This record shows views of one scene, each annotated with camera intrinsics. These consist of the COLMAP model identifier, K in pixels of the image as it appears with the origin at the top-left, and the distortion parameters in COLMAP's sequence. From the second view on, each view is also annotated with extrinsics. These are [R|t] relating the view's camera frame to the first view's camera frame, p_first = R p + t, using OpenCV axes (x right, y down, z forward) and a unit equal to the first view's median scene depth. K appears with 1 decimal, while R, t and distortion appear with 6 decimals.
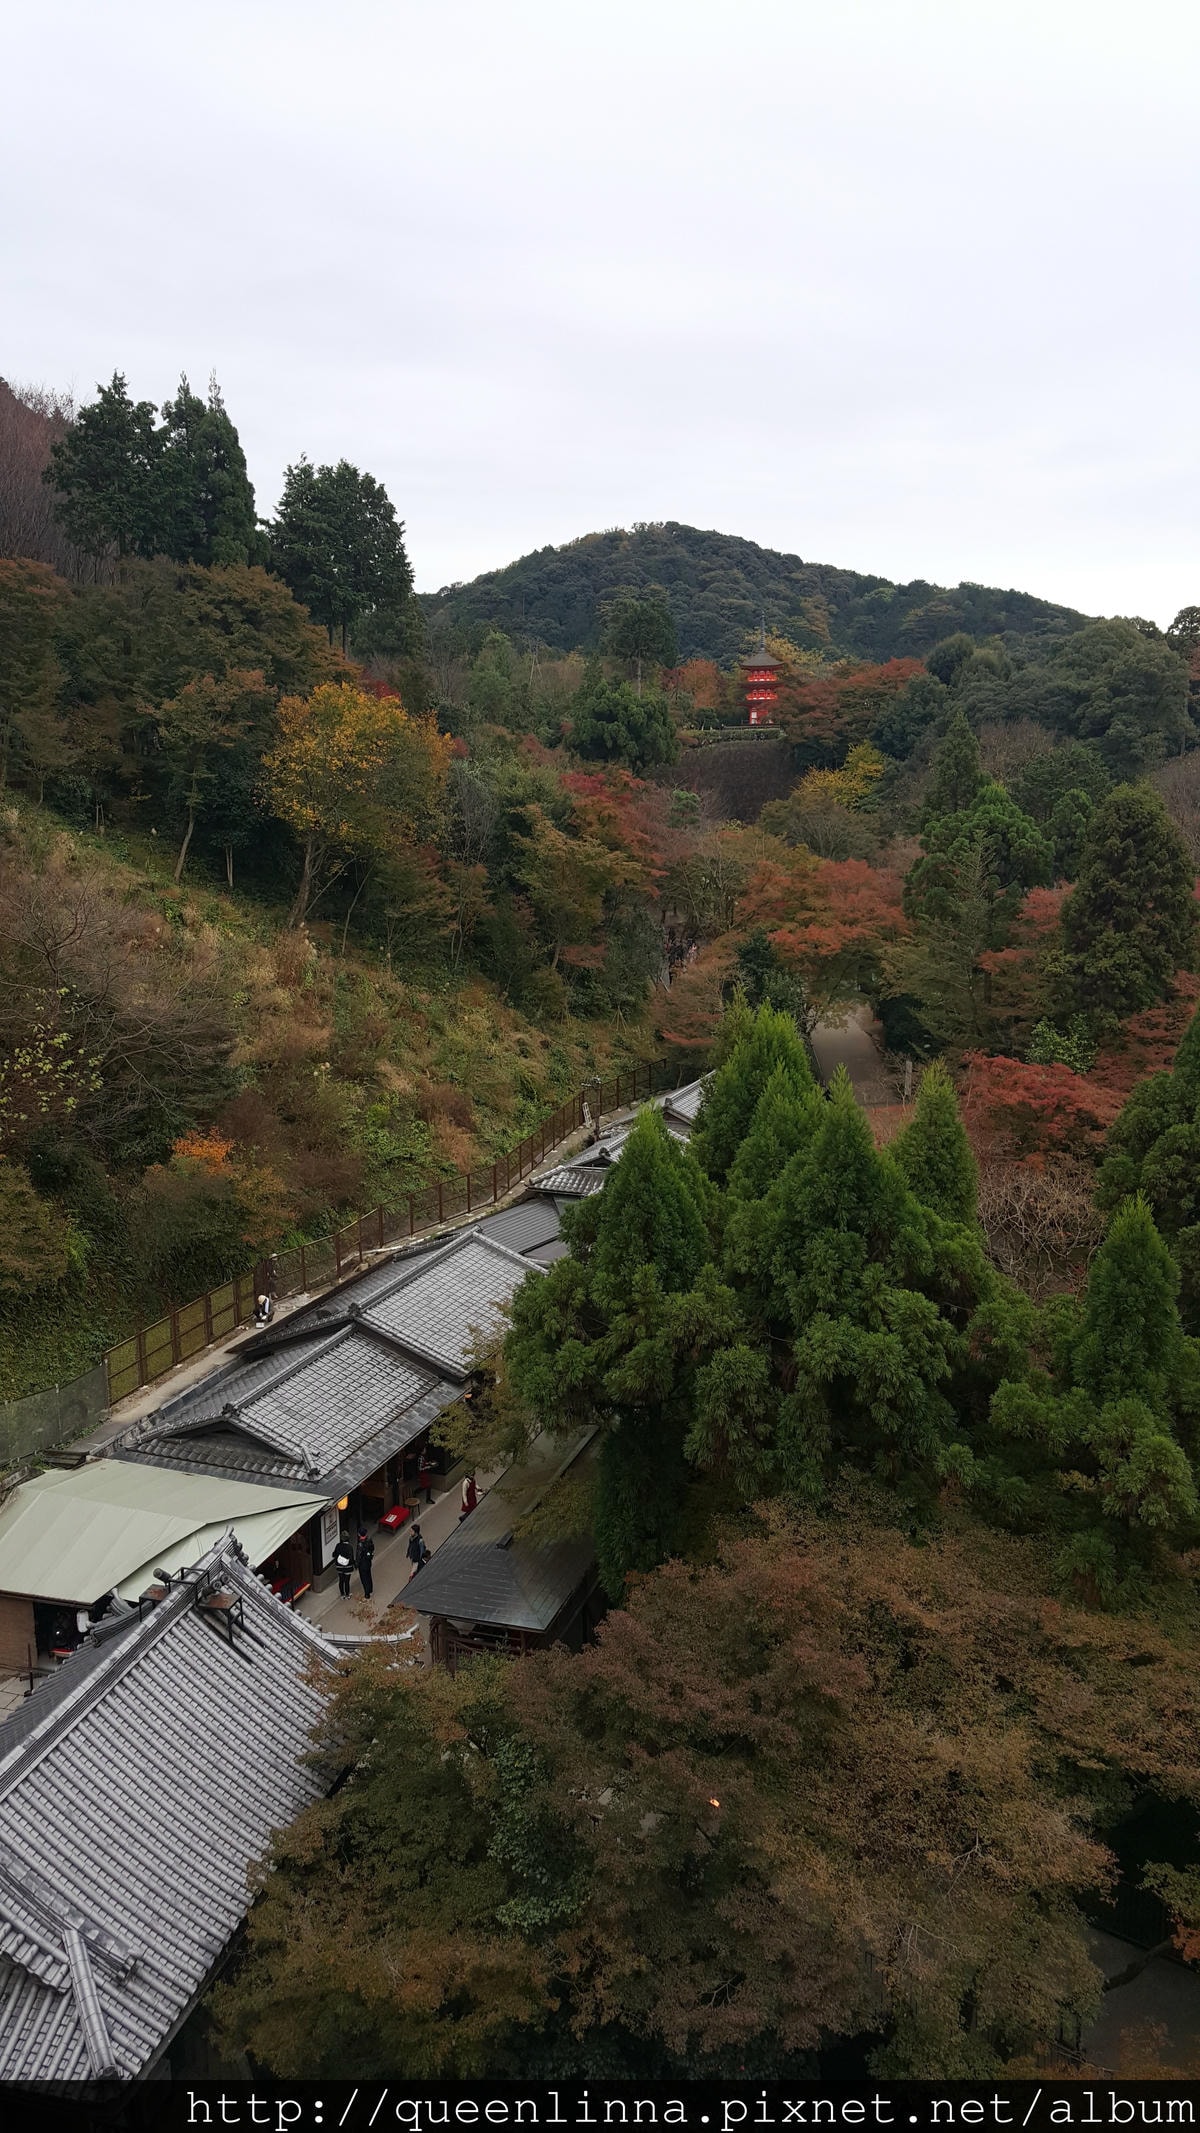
lens RADIAL K [[1566.4, 0, 600.0], [0, 1566.4, 1049.1], [0, 0, 1]] dist [0.166517, -0.294005]
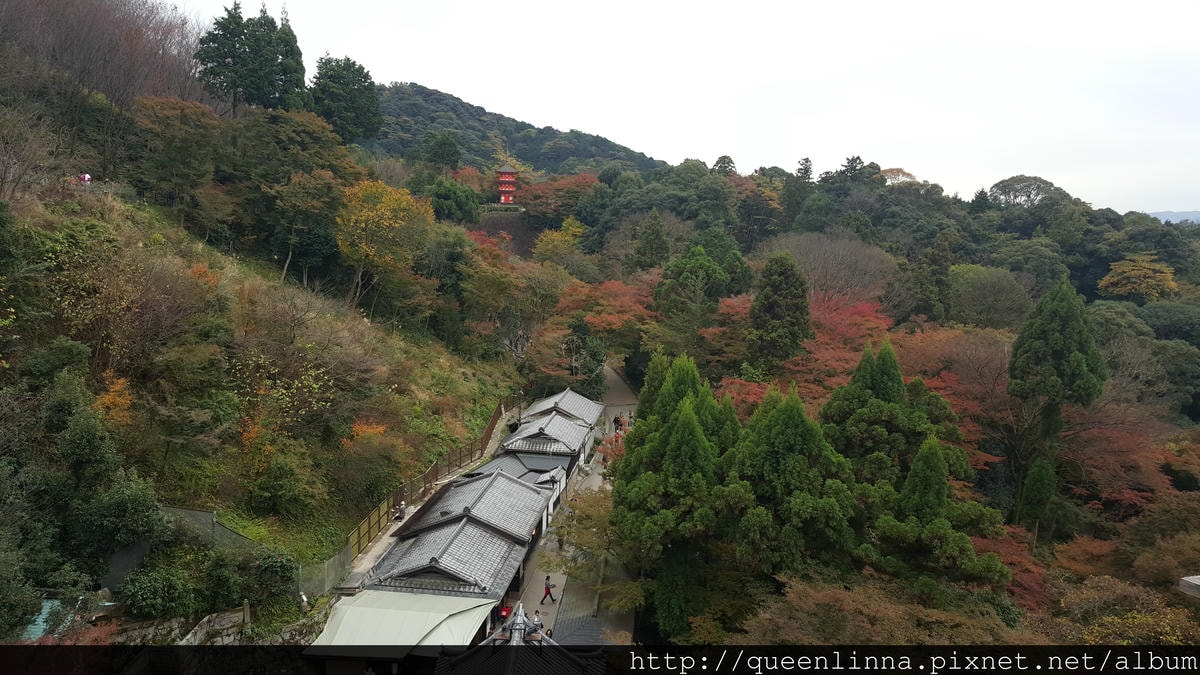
lens RADIAL K [[873.0, 0, 586.3], [0, 873.0, 353.6], [0, 0, 1]] dist [0.171370, -0.311889]
pose [[0.969973, 0.002629, 0.243199, -0.167370], [0.004316, 0.999598, -0.028019, 0.002040], [-0.243175, 0.028227, 0.969572, -0.056997]]
